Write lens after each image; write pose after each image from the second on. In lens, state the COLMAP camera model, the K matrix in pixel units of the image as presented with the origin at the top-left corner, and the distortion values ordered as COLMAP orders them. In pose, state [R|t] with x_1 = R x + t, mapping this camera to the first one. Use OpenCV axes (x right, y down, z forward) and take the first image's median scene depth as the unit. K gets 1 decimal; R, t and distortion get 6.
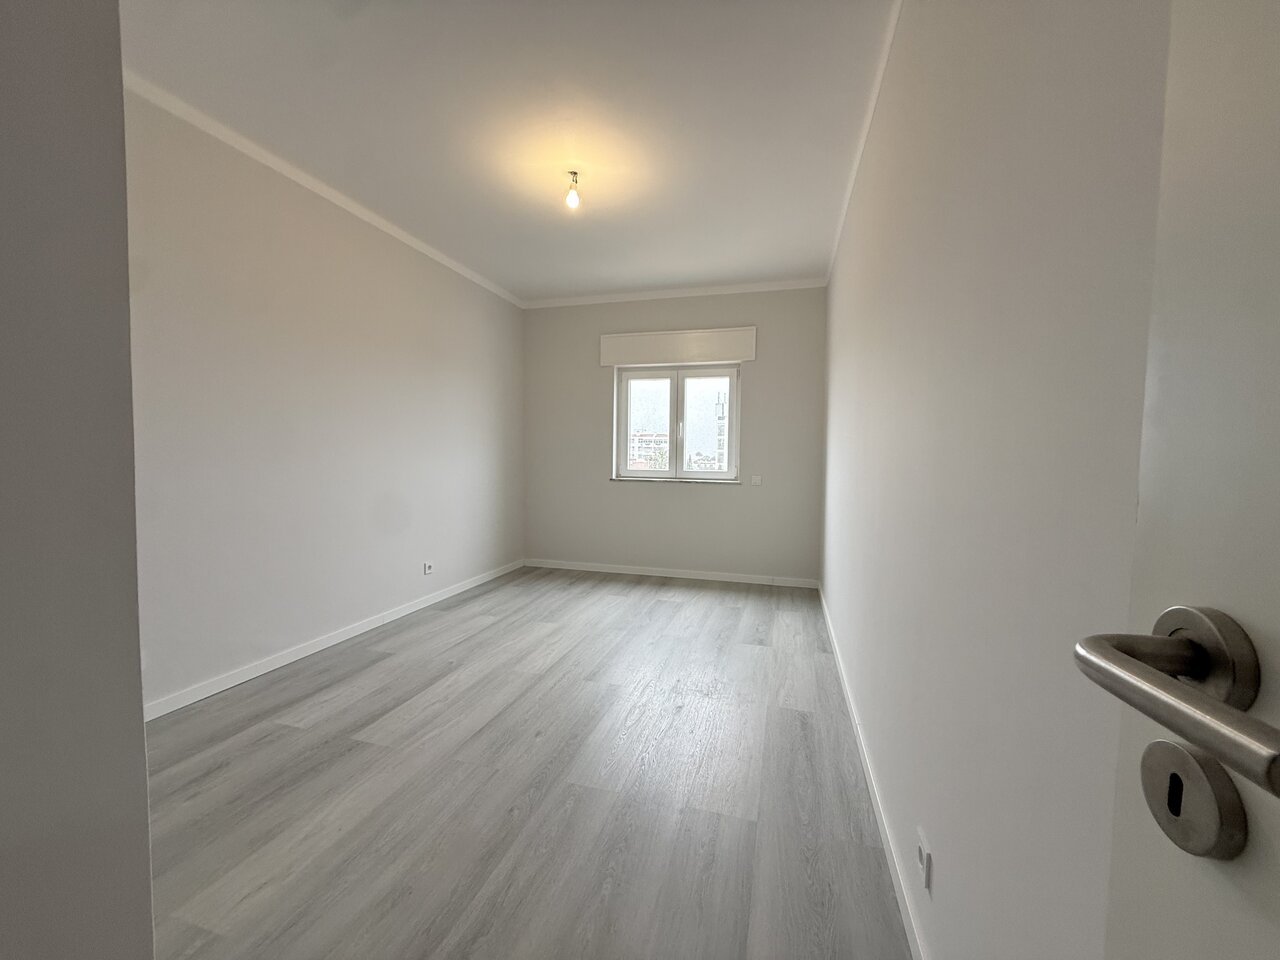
lens RADIAL K [[507.1, 0, 637.4], [0, 507.1, 481.3], [0, 0, 1]] dist [0.000346, -0.000085]
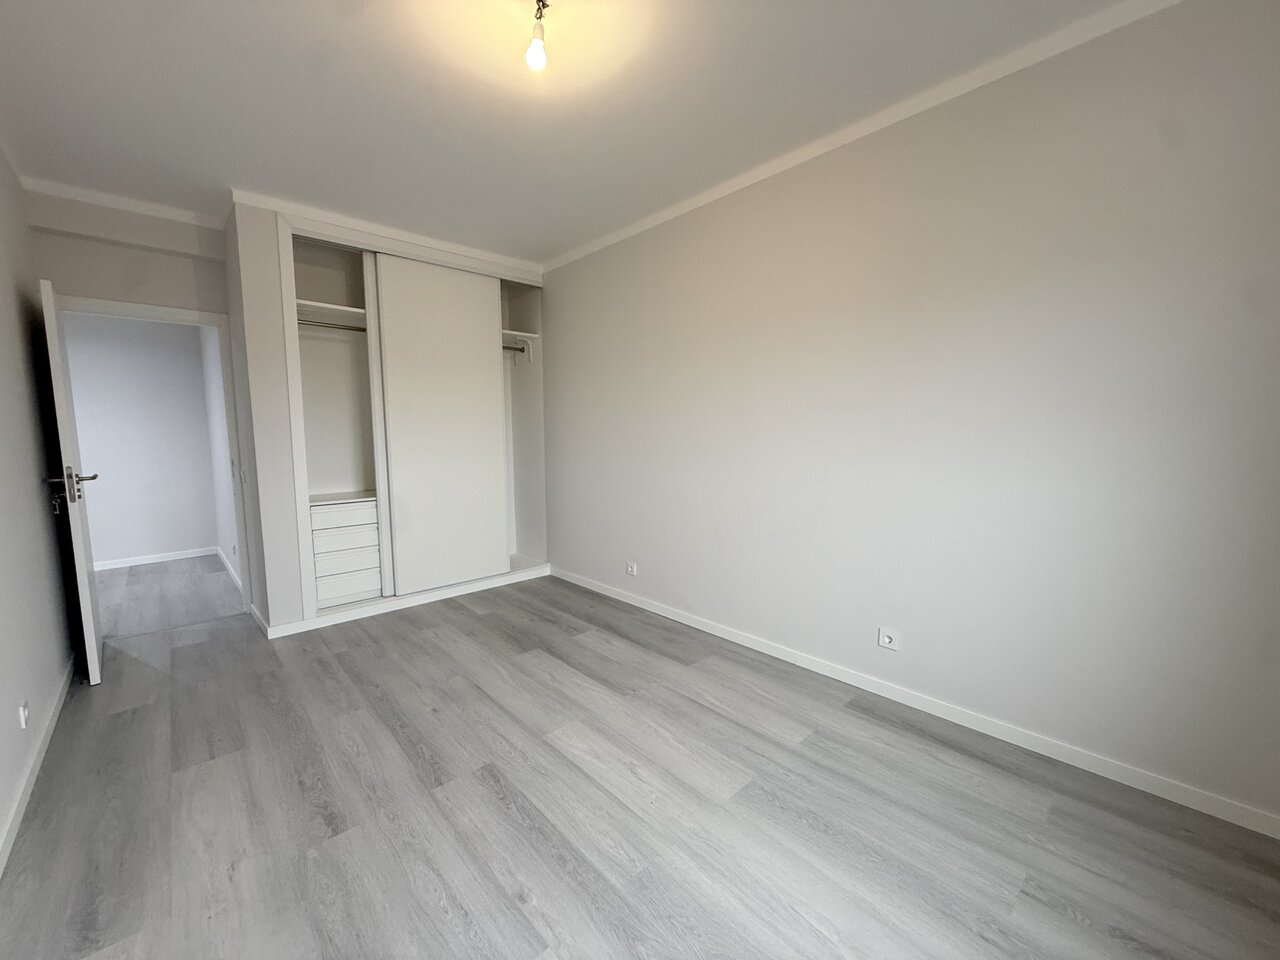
lens RADIAL K [[507.1, 0, 637.4], [0, 507.1, 481.3], [0, 0, 1]] dist [0.000346, -0.000085]
pose [[-0.512293, 0.075121, -0.855519, 0.359065], [-0.042836, 0.992692, 0.112817, -0.106882], [0.857742, 0.094442, -0.505332, 1.384852]]
